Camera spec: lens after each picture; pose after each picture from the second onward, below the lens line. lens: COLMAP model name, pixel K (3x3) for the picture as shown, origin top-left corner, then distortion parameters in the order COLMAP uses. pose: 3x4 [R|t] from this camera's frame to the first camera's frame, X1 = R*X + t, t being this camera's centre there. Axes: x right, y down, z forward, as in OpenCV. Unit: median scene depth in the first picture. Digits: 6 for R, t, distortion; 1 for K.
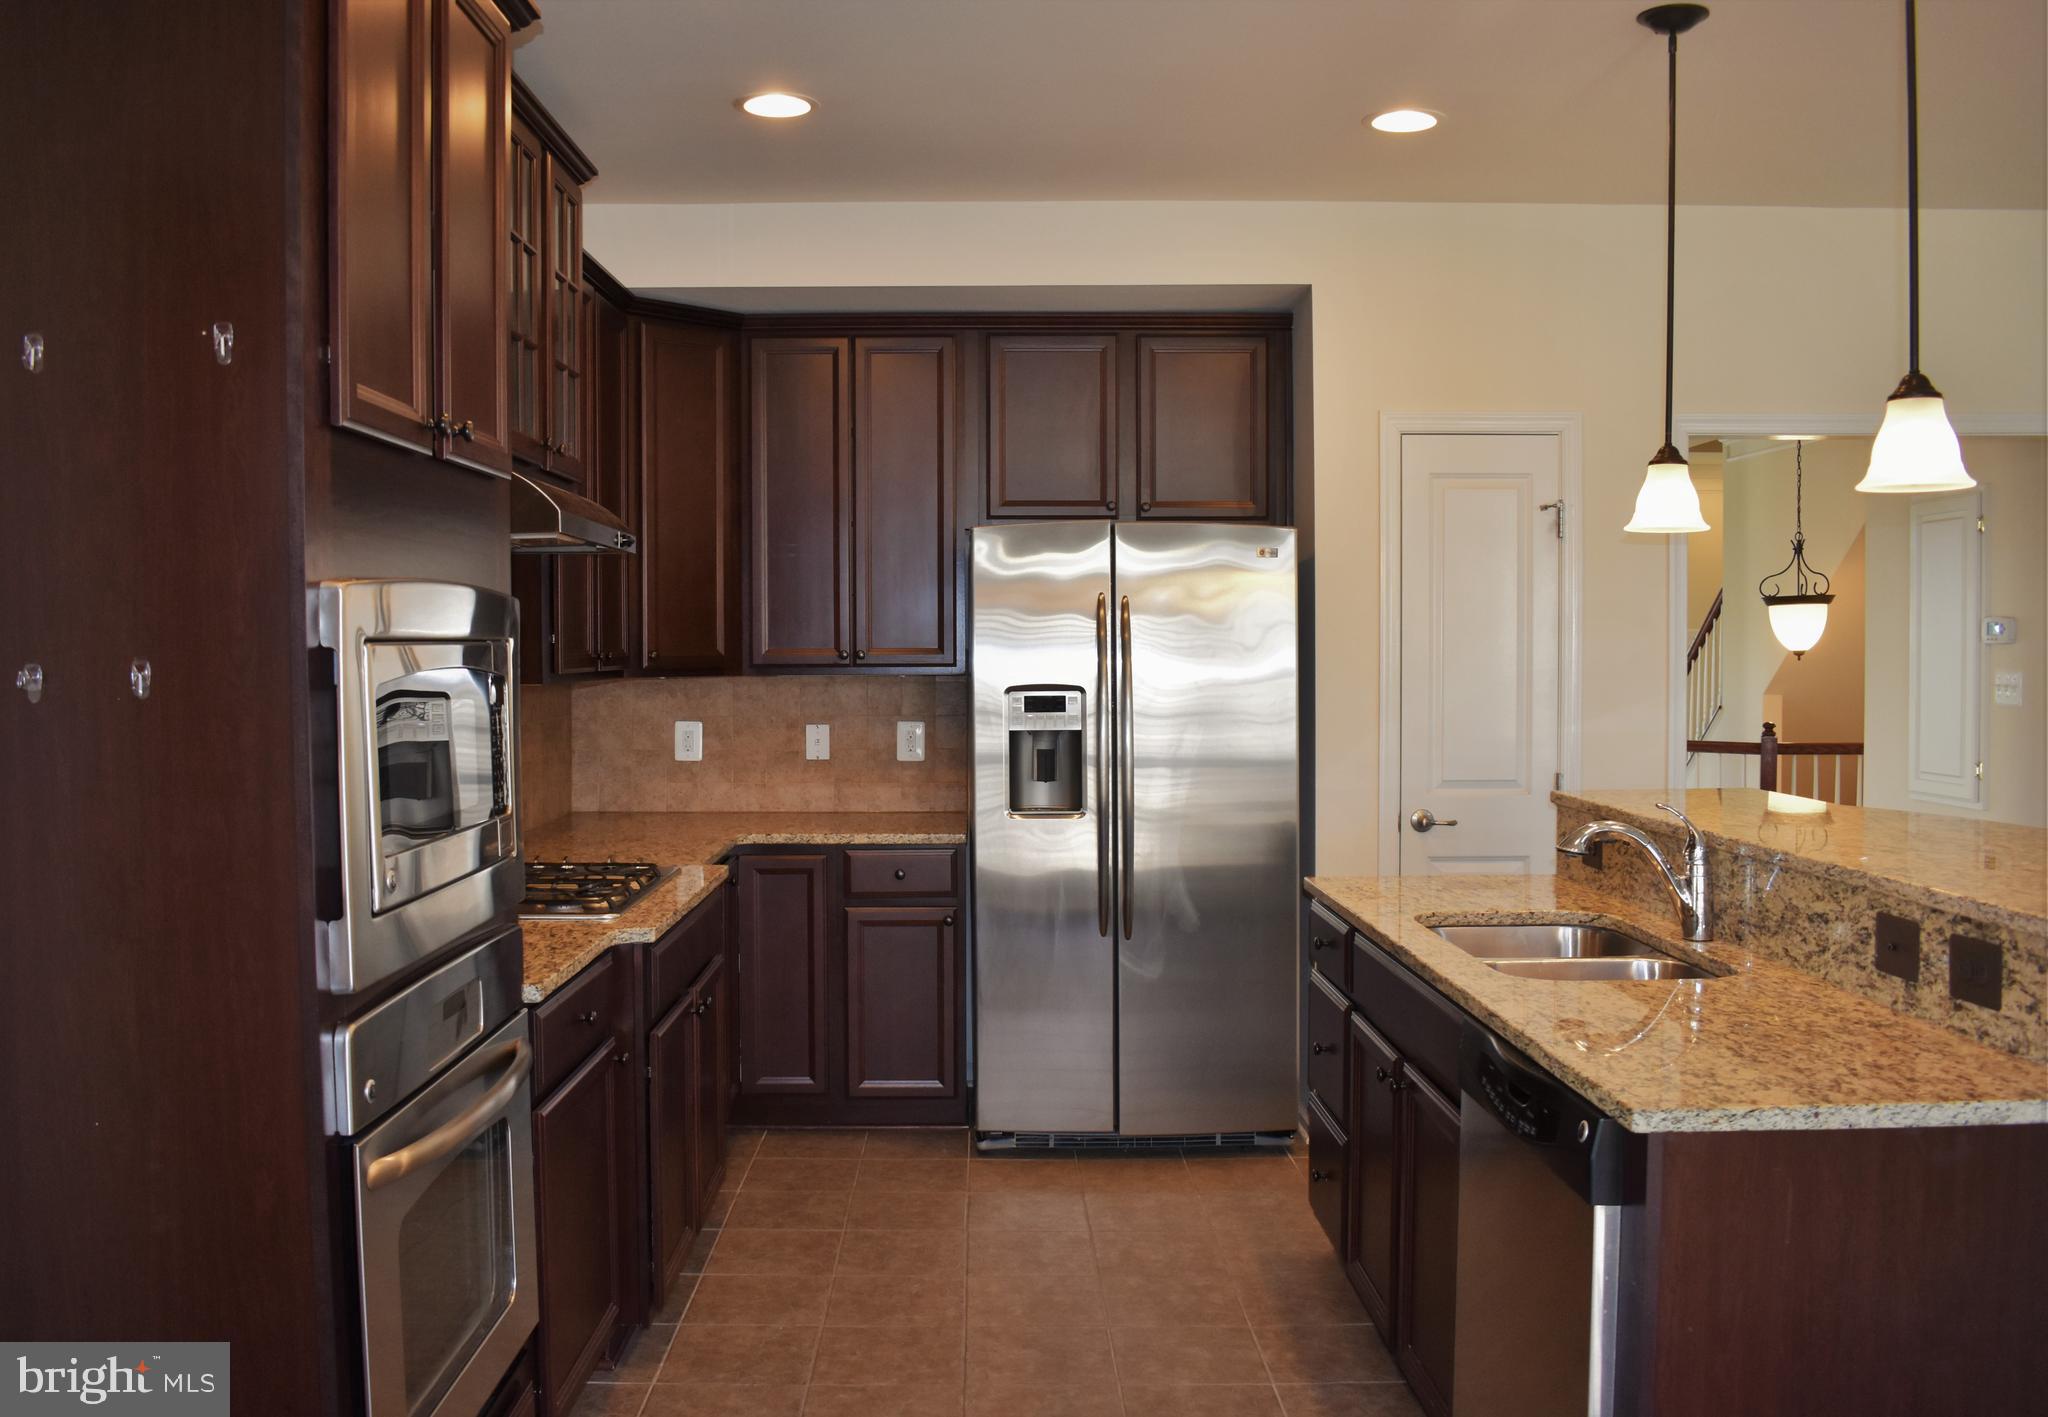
lens RADIAL K [[1717.5, 0, 1024.0], [0, 1717.5, 708.5], [0, 0, 1]] dist [-0.057010, -0.000567]
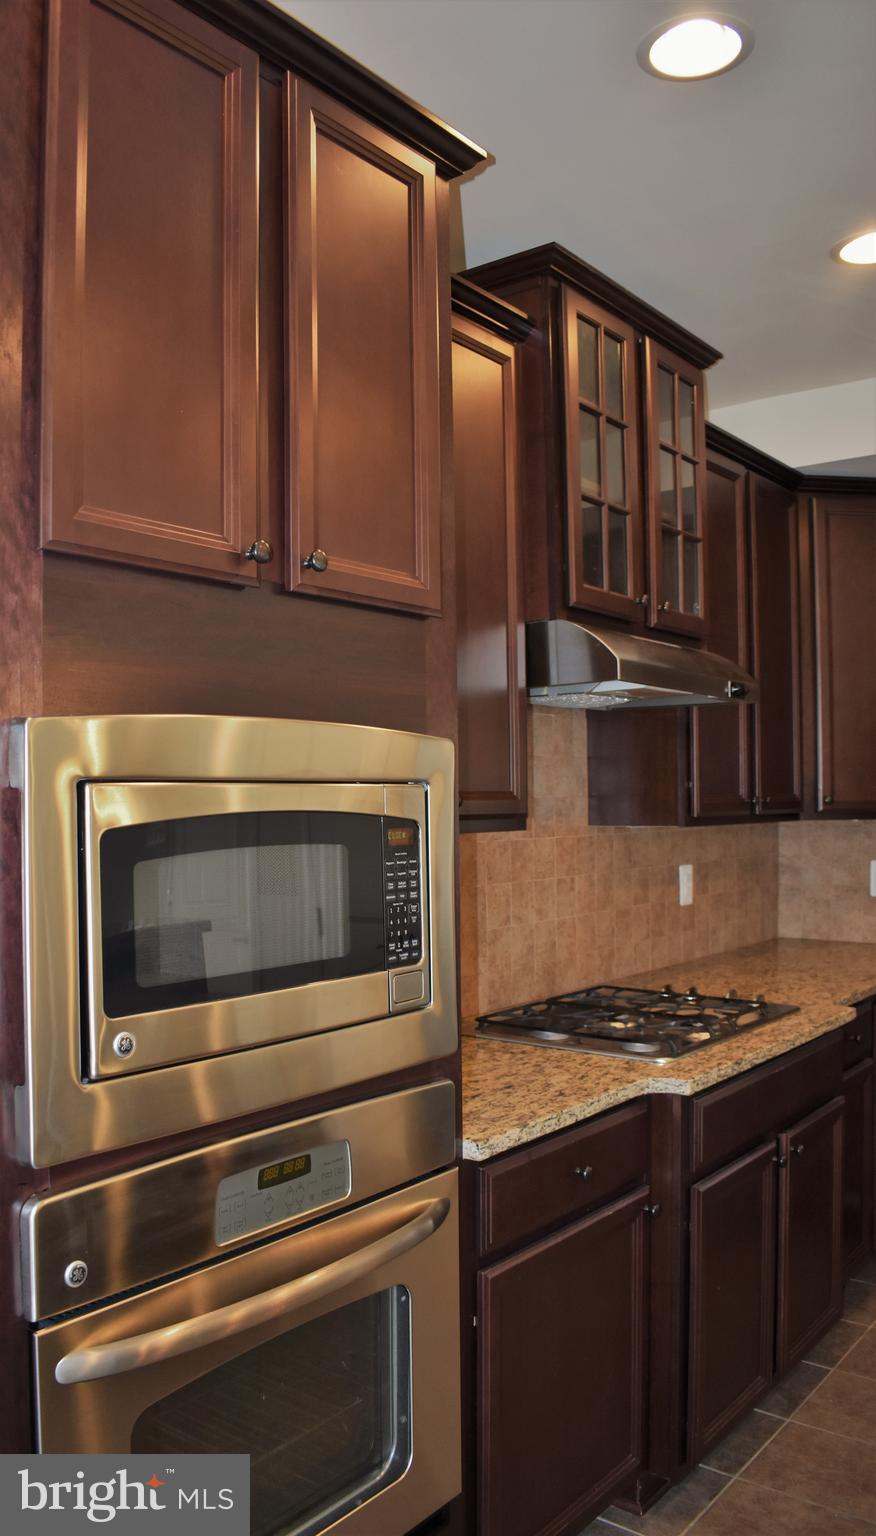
lens RADIAL K [[1181.9, 0, 438.0], [0, 1181.9, 768.0], [0, 0, 1]] dist [-0.084441, 0.011388]
pose [[0.766569, -0.012805, -0.642035, 0.086579], [-0.024705, 0.998473, -0.049410, -0.010483], [0.641687, 0.053737, 0.765082, 0.332577]]
